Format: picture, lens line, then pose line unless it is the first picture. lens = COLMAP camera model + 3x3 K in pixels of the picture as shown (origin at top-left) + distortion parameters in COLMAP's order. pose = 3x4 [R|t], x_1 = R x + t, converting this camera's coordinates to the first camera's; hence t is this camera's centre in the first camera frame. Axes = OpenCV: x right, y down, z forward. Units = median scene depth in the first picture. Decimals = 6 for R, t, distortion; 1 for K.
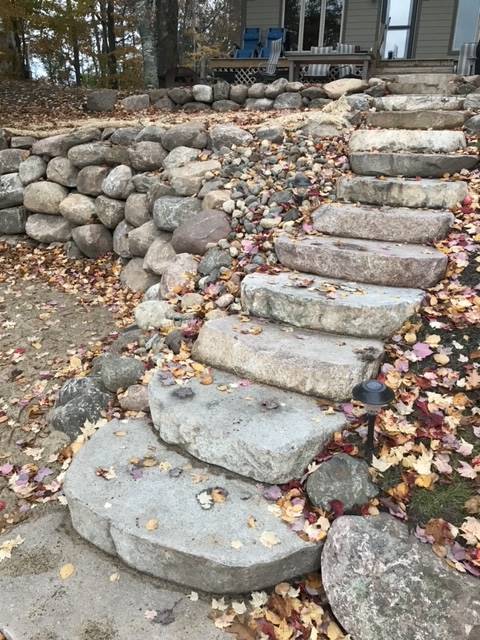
lens RADIAL K [[528.9, 0, 236.8], [0, 528.9, 322.8], [0, 0, 1]] dist [0.048310, -0.056734]
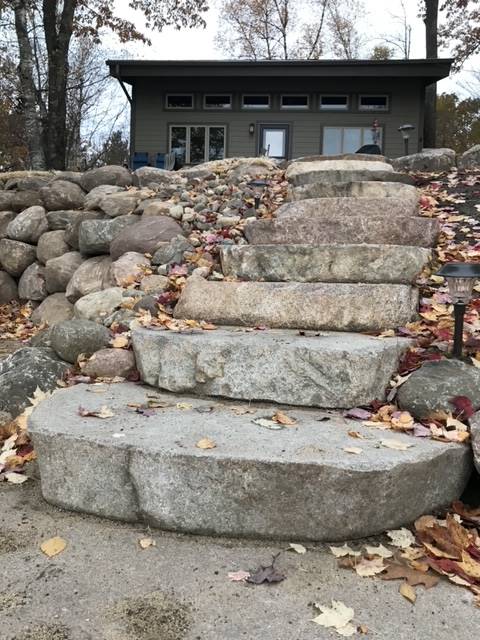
lens RADIAL K [[528.9, 0, 243.0], [0, 528.9, 317.4], [0, 0, 1]] dist [0.048310, -0.056734]
pose [[0.971863, -0.016045, 0.234998, -0.180845], [0.075847, 0.965856, -0.247729, 0.275909], [-0.222999, 0.258582, 0.939897, 0.273625]]
